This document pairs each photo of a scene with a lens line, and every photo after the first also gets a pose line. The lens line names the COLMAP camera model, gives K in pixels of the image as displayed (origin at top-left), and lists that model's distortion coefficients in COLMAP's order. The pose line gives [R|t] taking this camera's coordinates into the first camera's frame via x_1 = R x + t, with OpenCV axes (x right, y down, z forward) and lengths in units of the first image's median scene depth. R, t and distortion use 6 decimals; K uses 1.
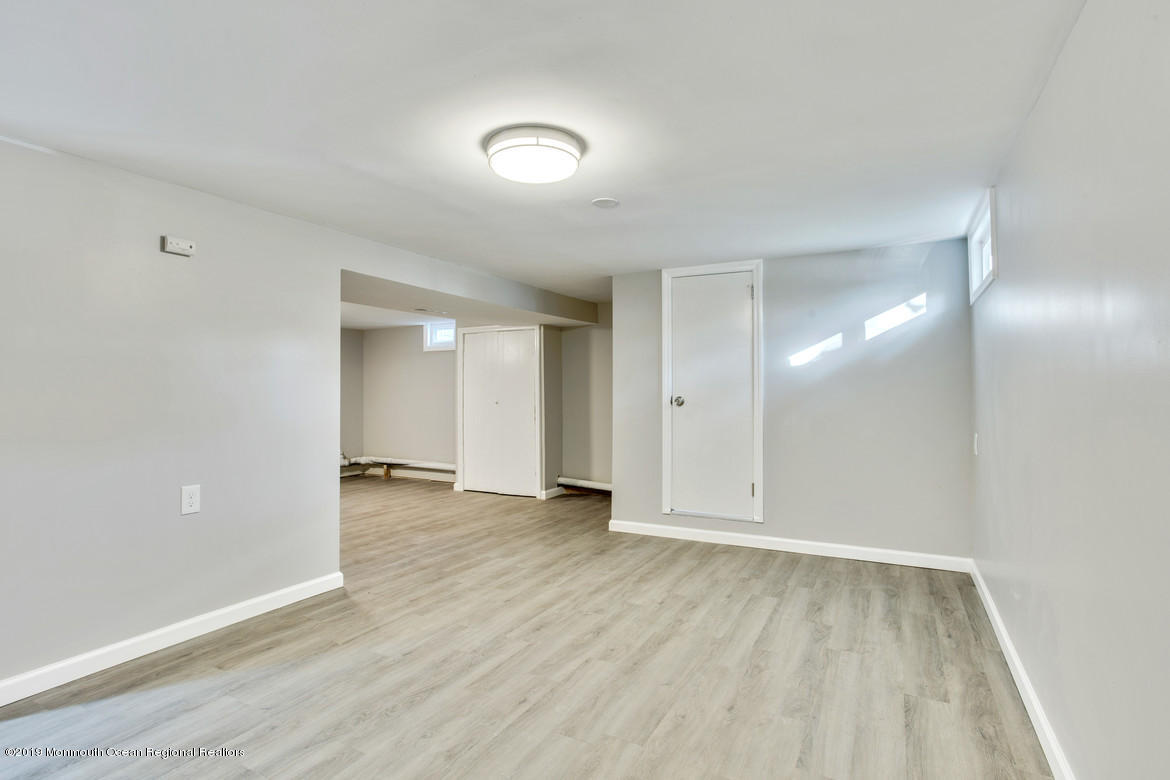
lens RADIAL K [[579.1, 0, 585.0], [0, 579.1, 390.0], [0, 0, 1]] dist [-0.042703, 0.025822]
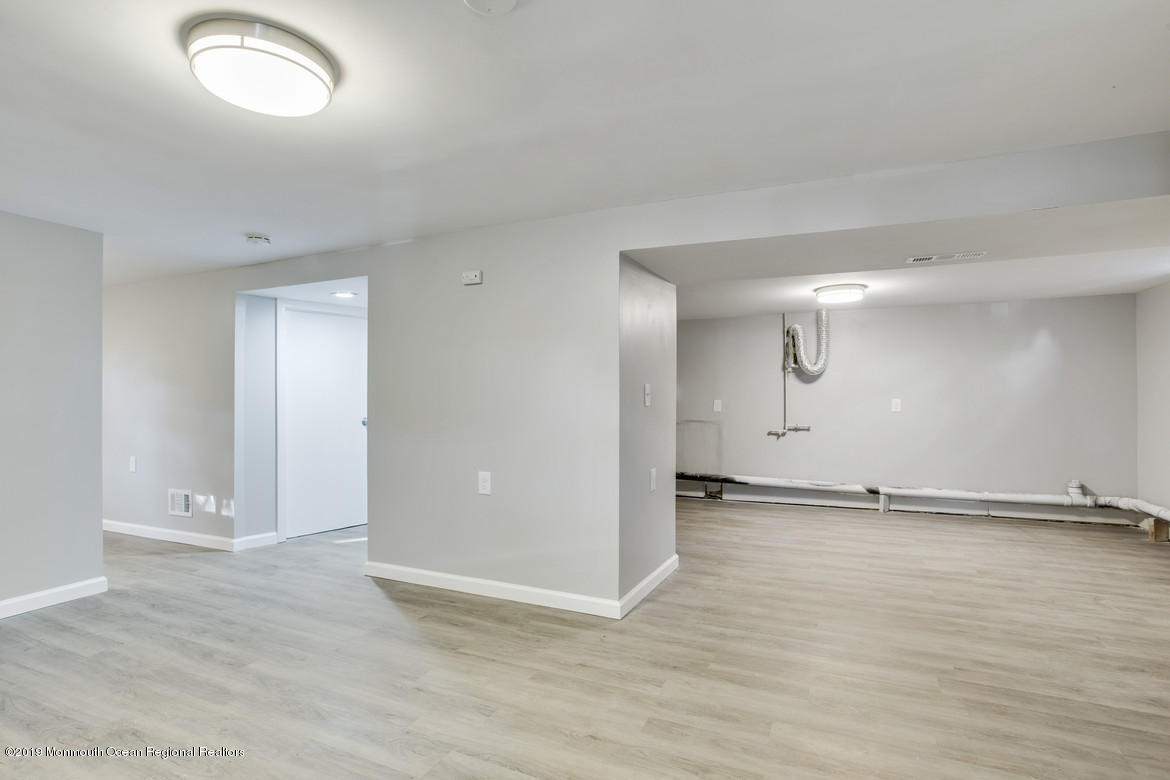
lens RADIAL K [[579.1, 0, 585.0], [0, 579.1, 390.0], [0, 0, 1]] dist [-0.042703, 0.025822]
pose [[0.068275, -0.001930, -0.997665, 0.510874], [0.004726, 0.999988, -0.001611, -0.006336], [0.997655, -0.004605, 0.068283, 1.013522]]
